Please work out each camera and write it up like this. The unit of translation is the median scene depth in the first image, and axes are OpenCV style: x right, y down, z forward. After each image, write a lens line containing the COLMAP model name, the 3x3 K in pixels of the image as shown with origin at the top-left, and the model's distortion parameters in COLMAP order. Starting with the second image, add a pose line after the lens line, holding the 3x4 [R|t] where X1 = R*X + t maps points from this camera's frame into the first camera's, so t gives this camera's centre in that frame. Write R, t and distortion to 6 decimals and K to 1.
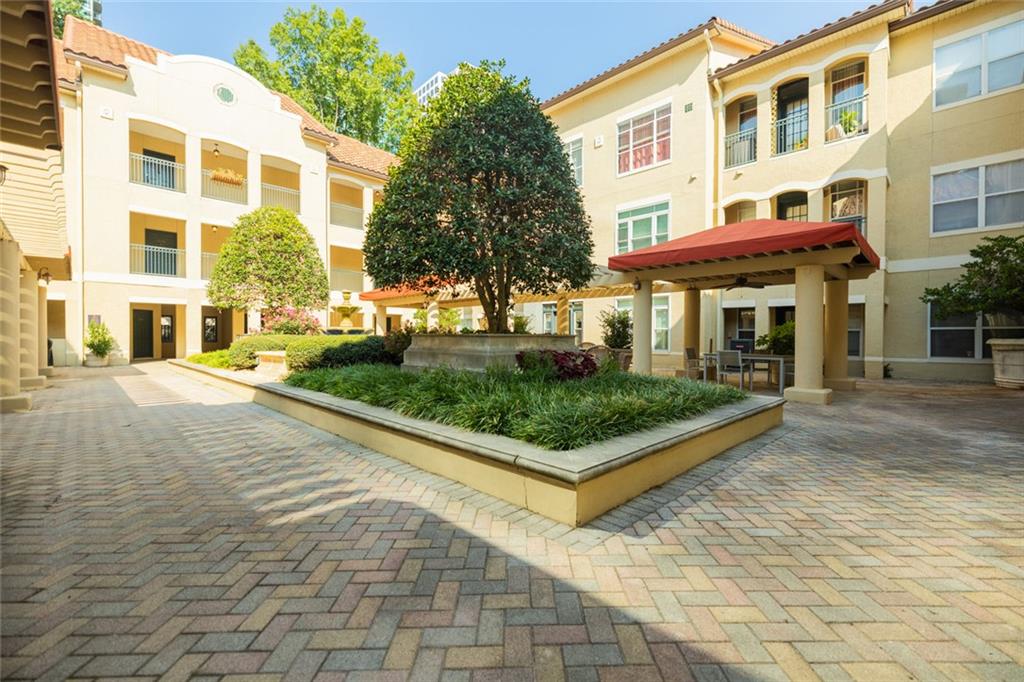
lens RADIAL K [[430.8, 0, 515.0], [0, 430.8, 342.0], [0, 0, 1]] dist [0.000172, -0.000071]
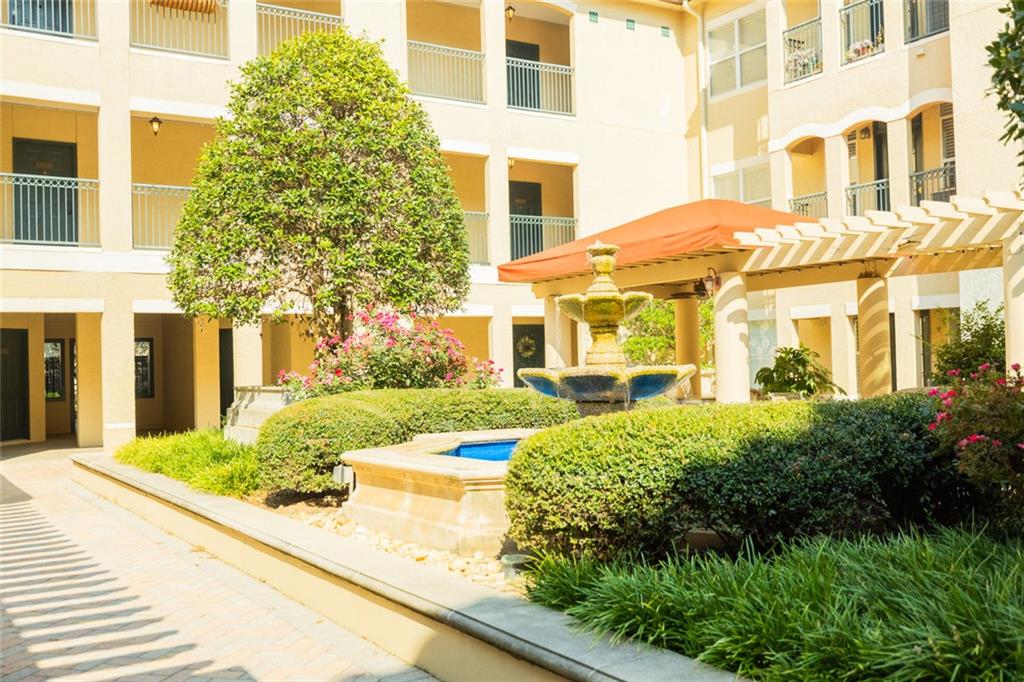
lens RADIAL K [[1013.0, 0, 511.4], [0, 1013.0, 339.4], [0, 0, 1]] dist [0.015259, 0.000000]
pose [[0.970598, -0.033467, -0.238370, -0.231026], [0.025141, 0.998966, -0.037883, -0.021871], [0.239391, 0.030776, 0.970435, 0.235170]]
